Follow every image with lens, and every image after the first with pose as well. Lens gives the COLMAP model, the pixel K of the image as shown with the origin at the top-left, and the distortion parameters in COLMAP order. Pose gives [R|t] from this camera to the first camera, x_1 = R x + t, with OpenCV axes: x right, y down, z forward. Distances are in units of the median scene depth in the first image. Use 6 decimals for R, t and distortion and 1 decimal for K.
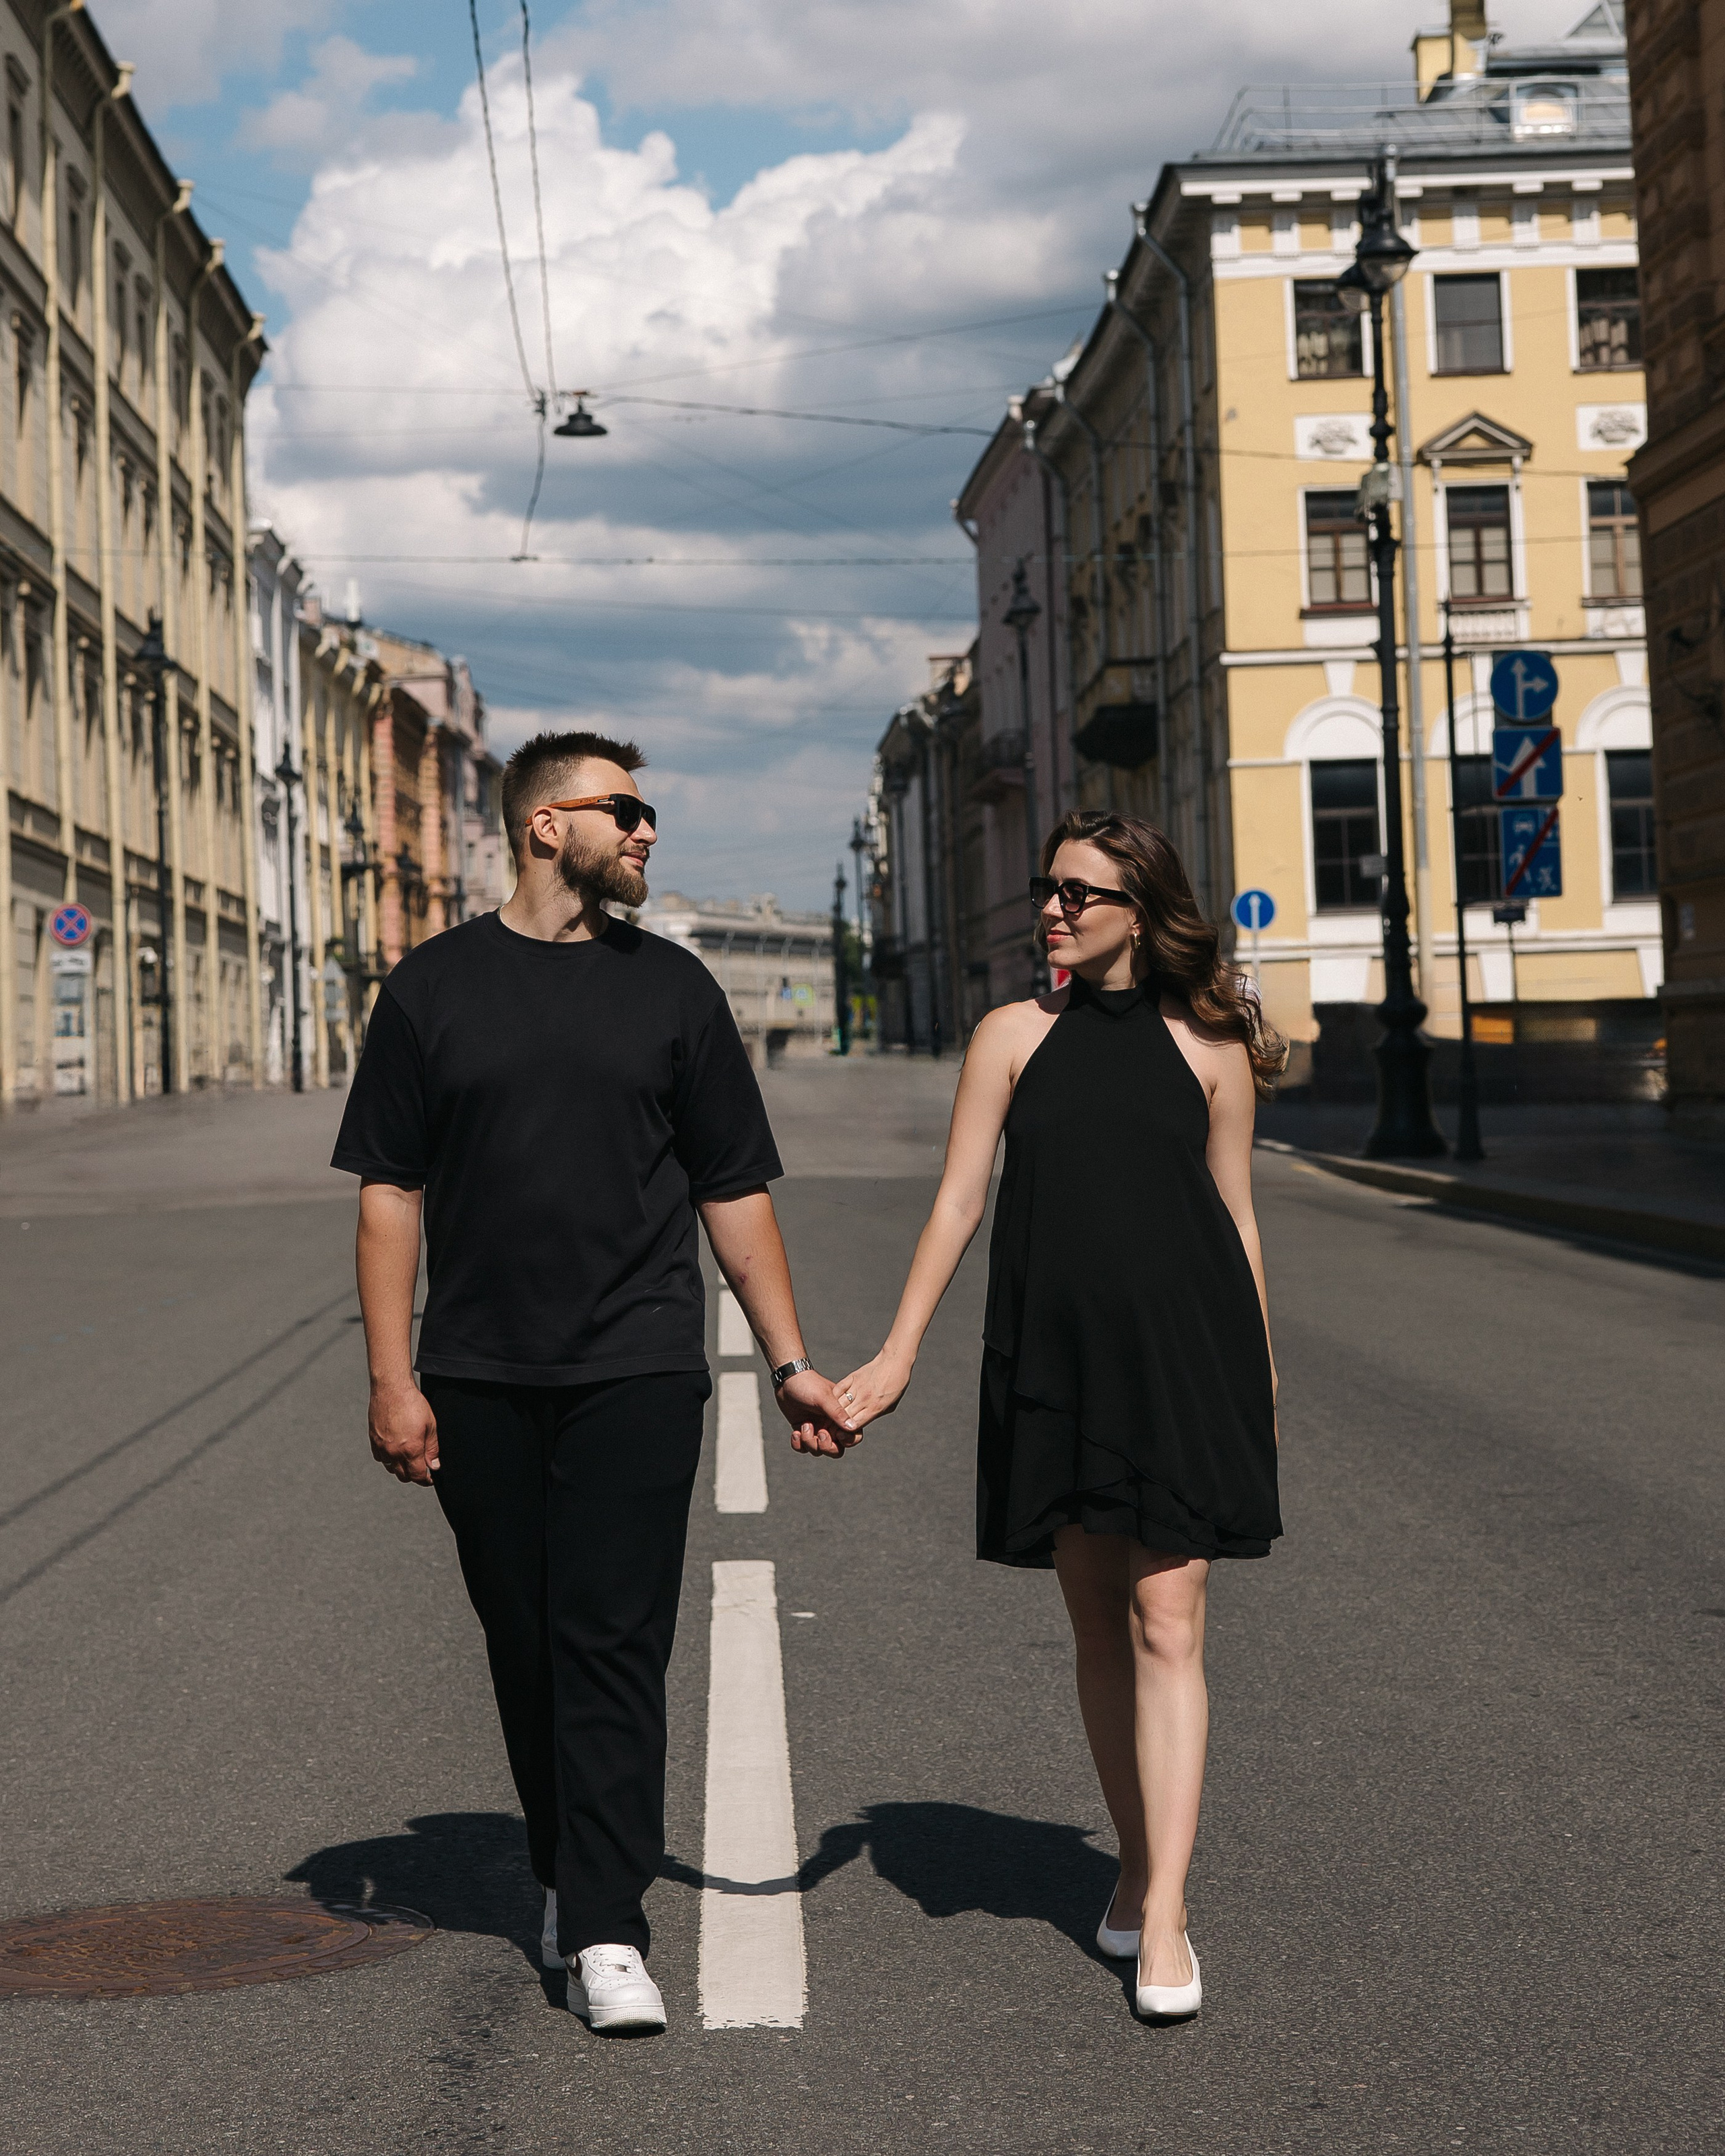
lens RADIAL K [[5105.5, 0, 860.8], [0, 5105.5, 863.3], [0, 0, 1]] dist [-0.196589, -0.404540]
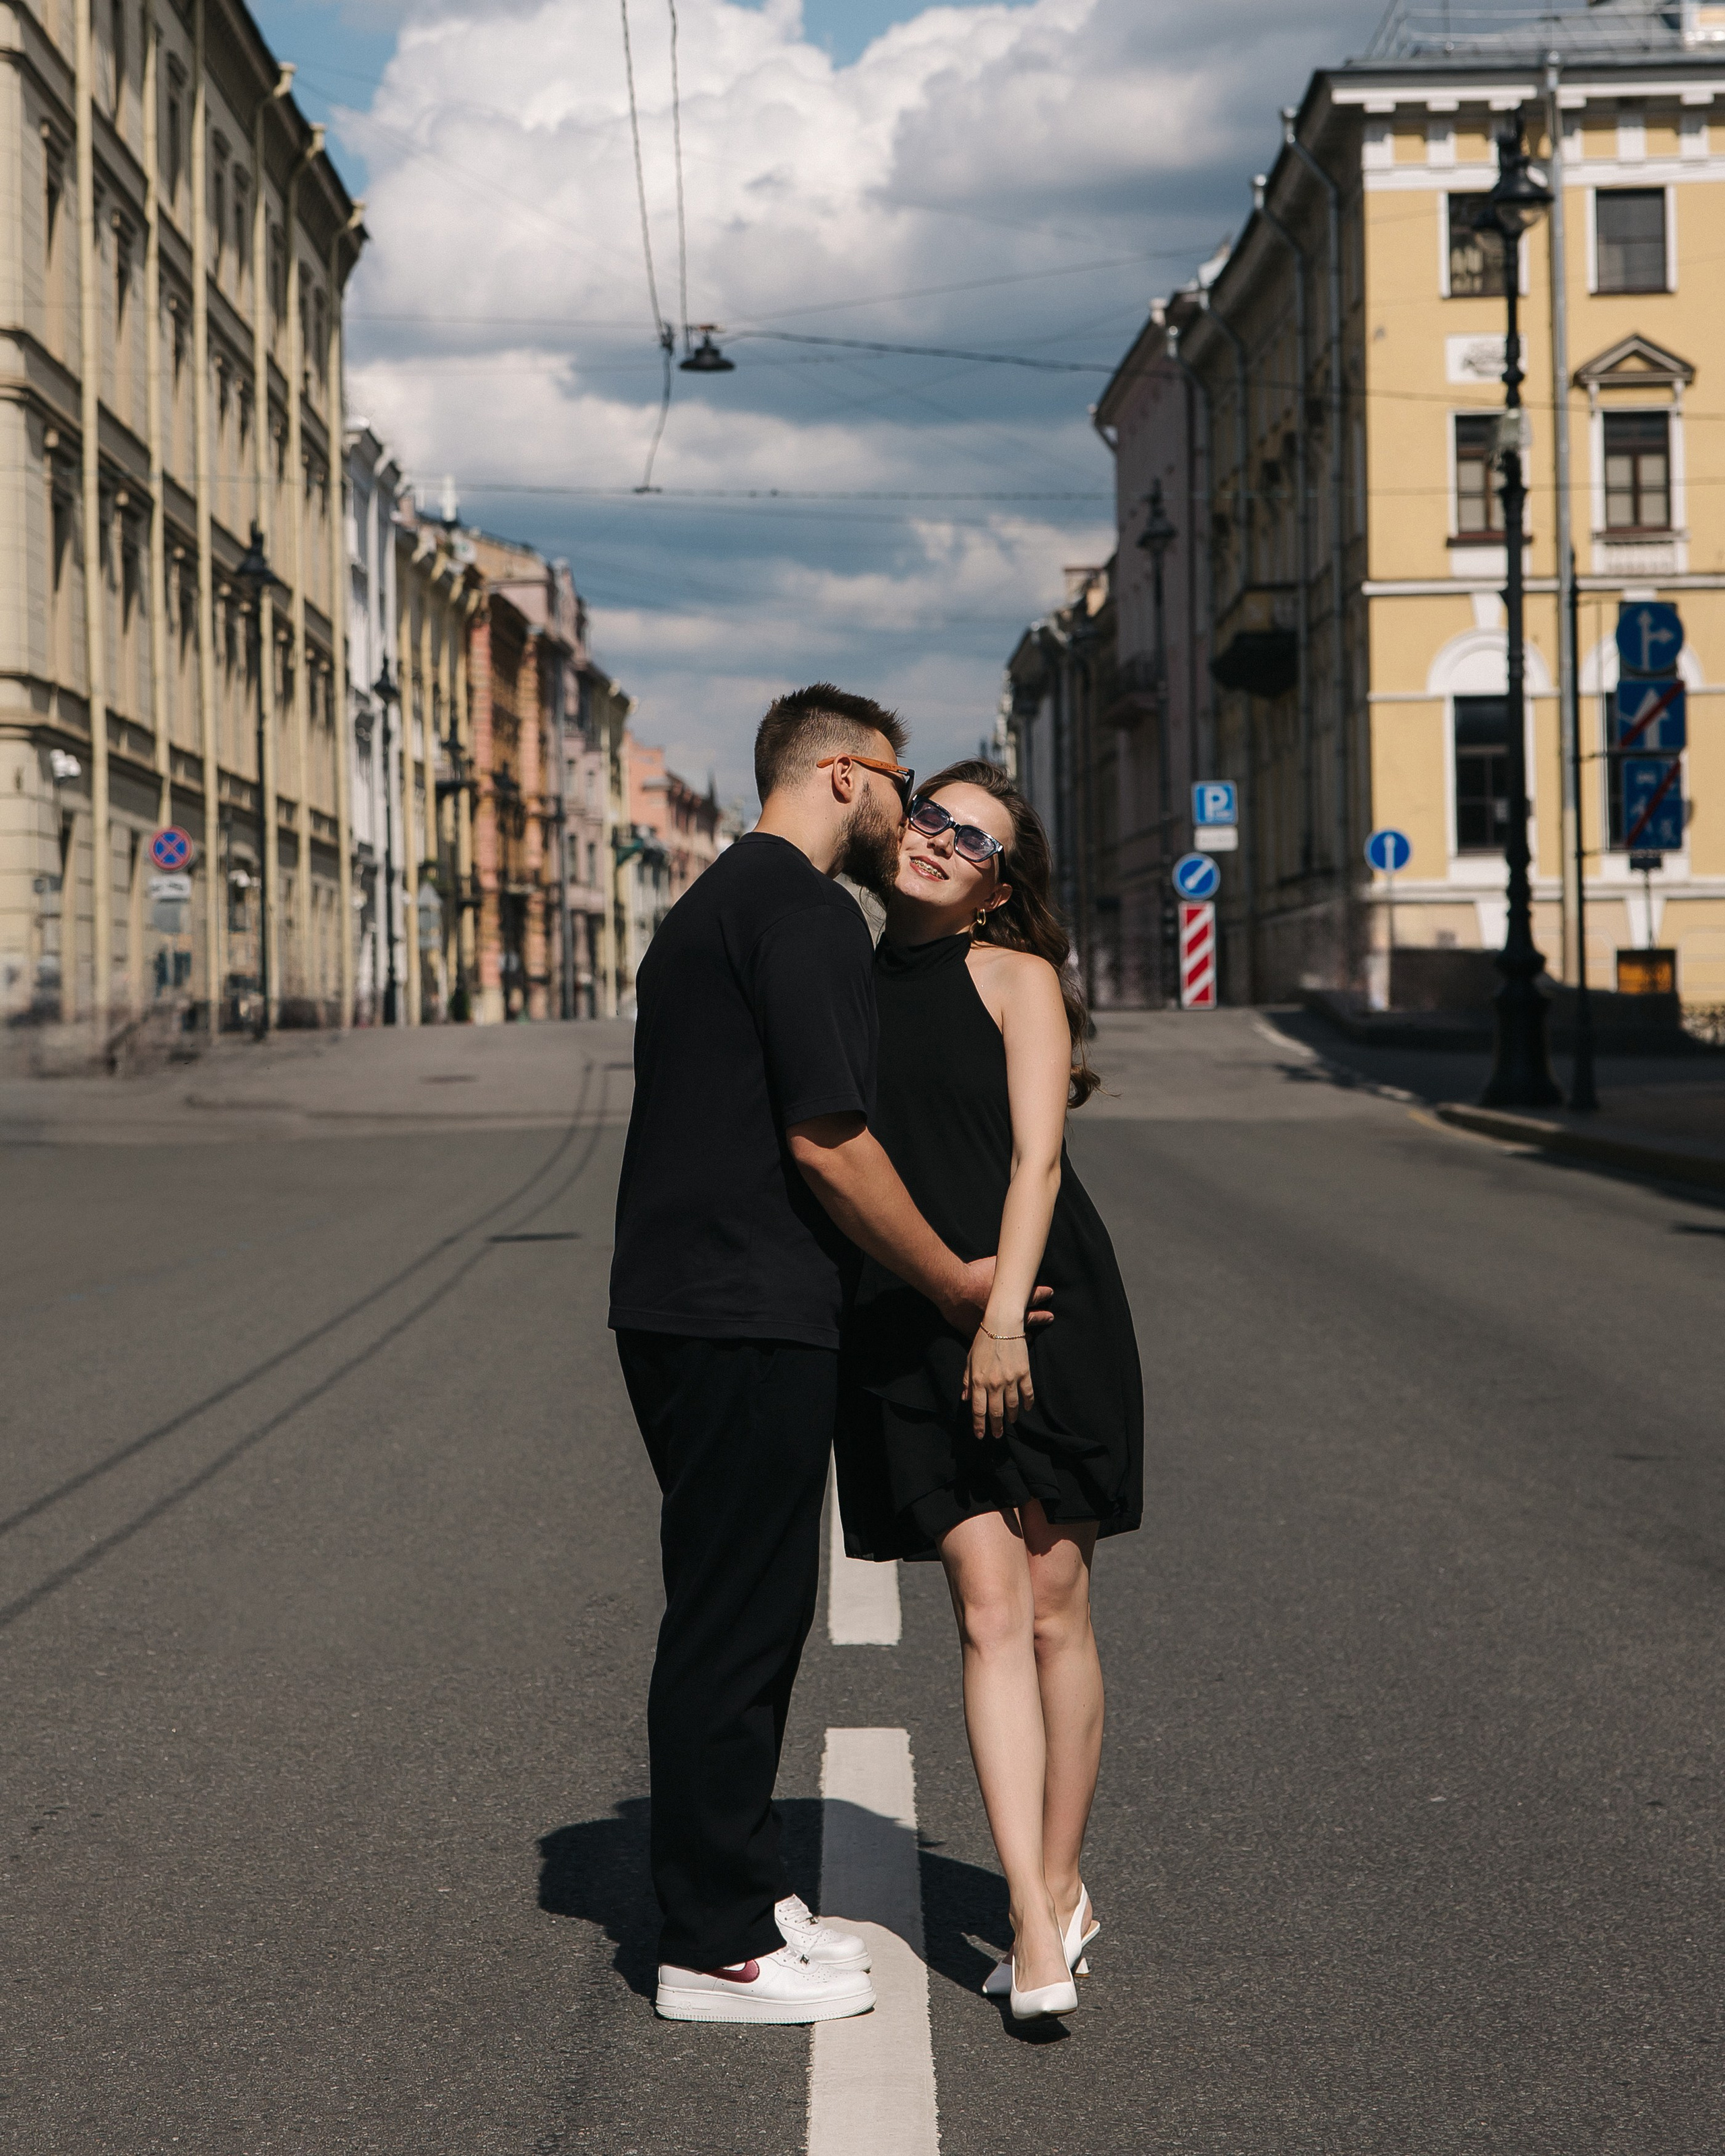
lens RADIAL K [[5834.3, 0, 700.8], [0, 5834.3, 1077.3], [0, 0, 1]] dist [0.384973, 0.718410]
pose [[0.998652, 0.015700, -0.049468, 0.002039], [-0.013043, 0.998478, 0.053588, -0.005448], [0.050234, -0.052870, 0.997337, -0.111961]]
